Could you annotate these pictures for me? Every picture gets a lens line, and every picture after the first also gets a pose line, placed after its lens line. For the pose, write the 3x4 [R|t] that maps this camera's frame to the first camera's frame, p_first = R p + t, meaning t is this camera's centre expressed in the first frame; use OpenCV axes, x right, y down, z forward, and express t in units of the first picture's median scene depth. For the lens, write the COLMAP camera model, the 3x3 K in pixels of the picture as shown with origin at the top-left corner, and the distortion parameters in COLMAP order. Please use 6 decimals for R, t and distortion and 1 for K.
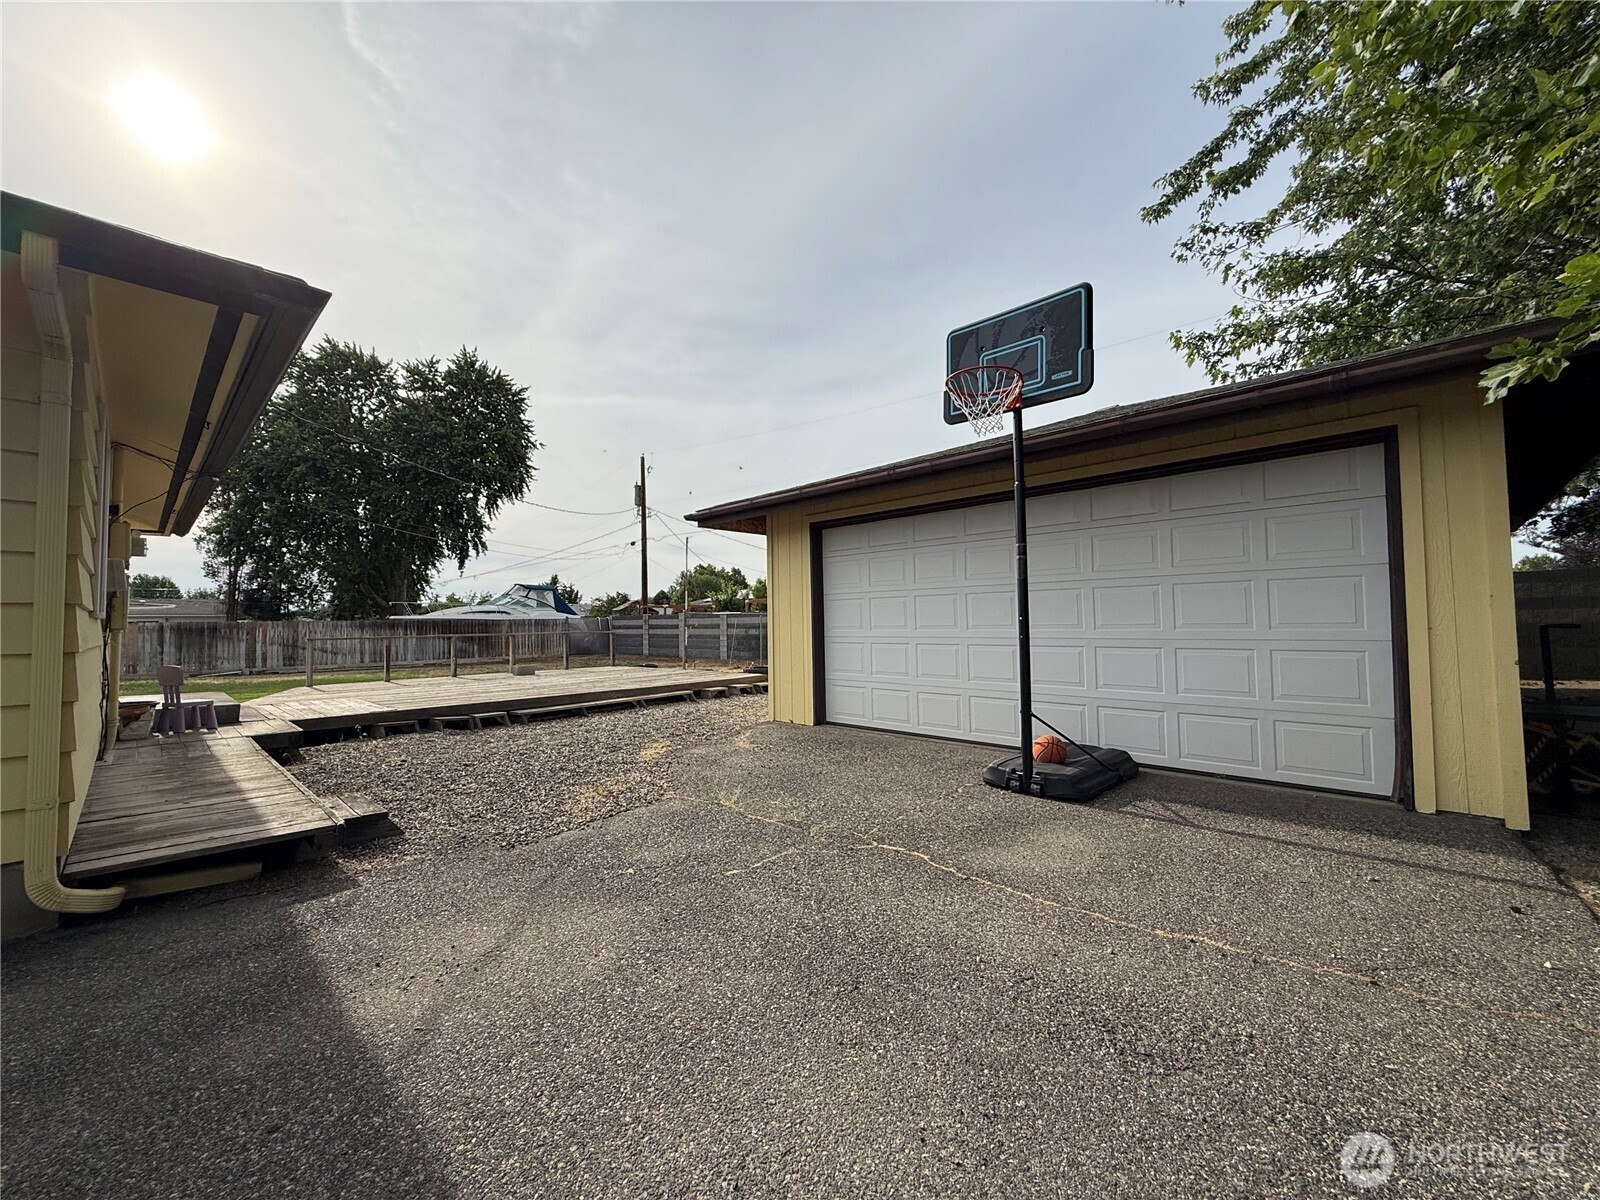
lens RADIAL K [[642.2, 0, 797.4], [0, 642.2, 597.8], [0, 0, 1]] dist [0.000941, -0.000002]
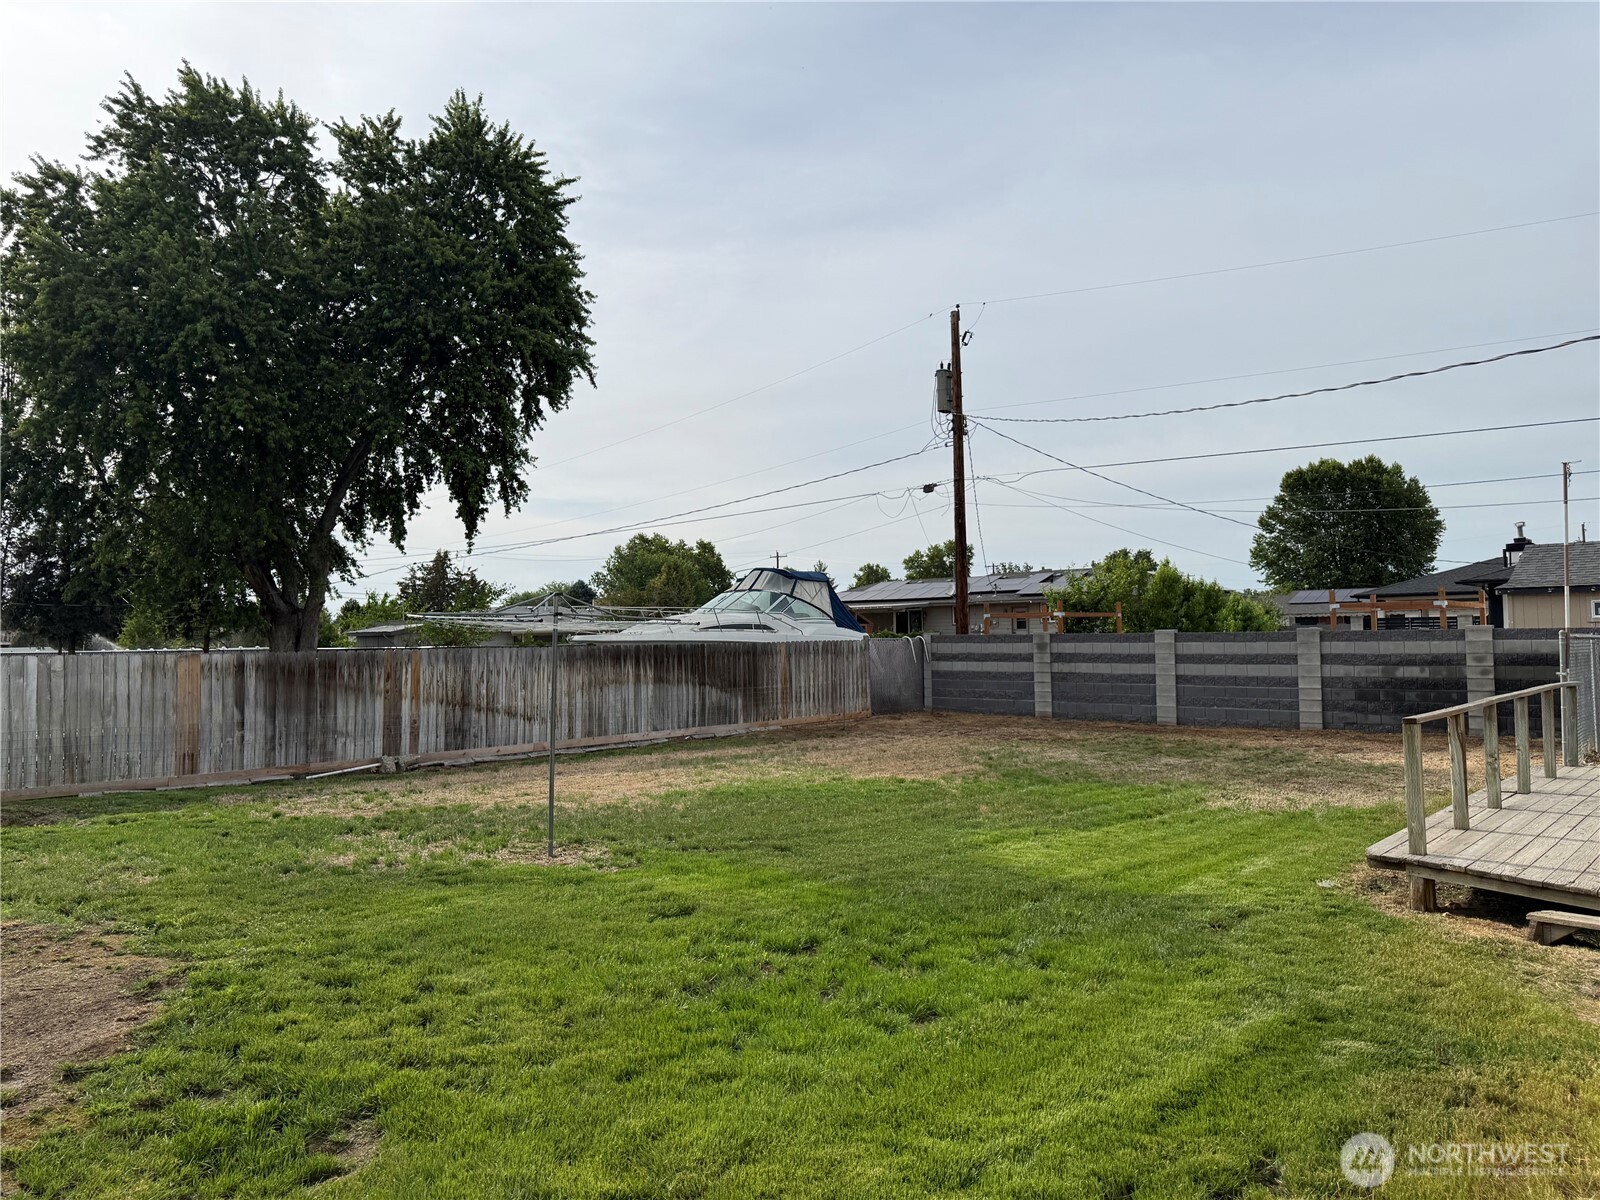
lens RADIAL K [[1135.0, 0, 800.0], [0, 1135.0, 600.0], [0, 0, 1]] dist [0.124897, -0.188051]
pose [[0.999550, 0.002405, 0.029900, -0.447765], [-0.002570, 0.999982, 0.005480, -0.002491], [-0.029887, -0.005554, 0.999538, 0.145442]]
